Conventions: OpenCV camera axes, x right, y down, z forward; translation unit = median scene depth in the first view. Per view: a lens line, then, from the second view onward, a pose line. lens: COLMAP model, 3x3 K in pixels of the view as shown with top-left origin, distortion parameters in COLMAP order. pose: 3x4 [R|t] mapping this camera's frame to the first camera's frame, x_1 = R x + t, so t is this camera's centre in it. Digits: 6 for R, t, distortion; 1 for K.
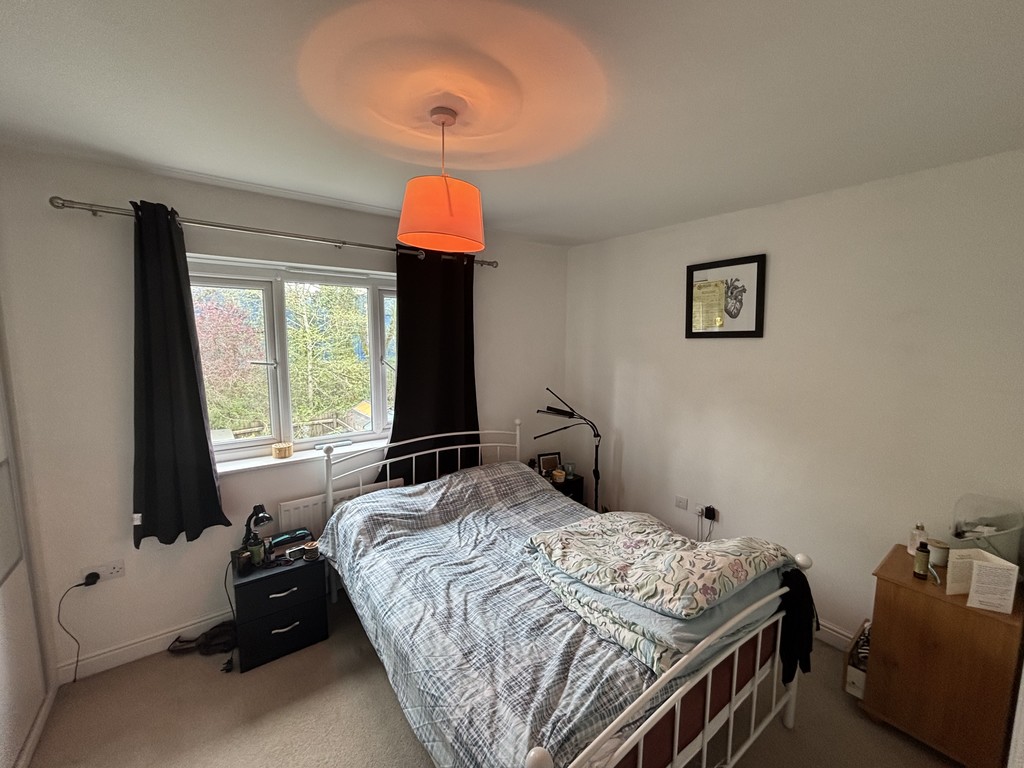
lens RADIAL K [[411.1, 0, 512.5], [0, 411.1, 384.1], [0, 0, 1]] dist [0.000985, -0.002392]
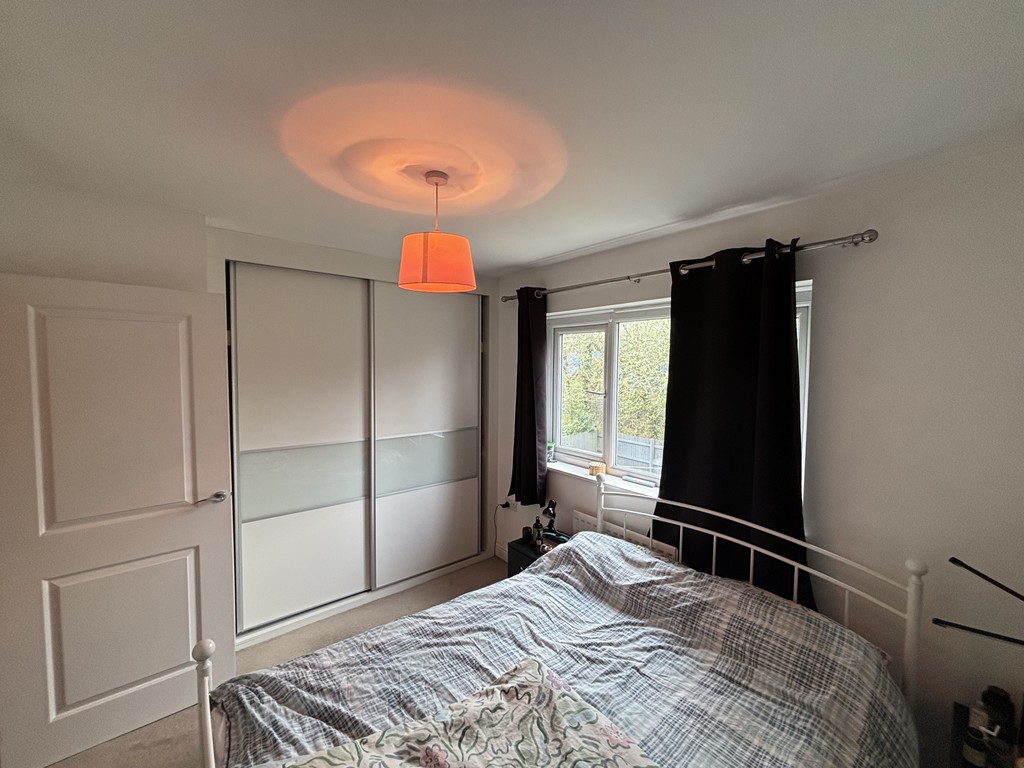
lens RADIAL K [[414.8, 0, 515.9], [0, 414.8, 386.3], [0, 0, 1]] dist [0.008107, -0.000992]
pose [[0.054950, 0.045744, -0.997441, 0.618356], [-0.128767, 0.990933, 0.038352, -0.091017], [0.990151, 0.126330, 0.060342, 0.736706]]
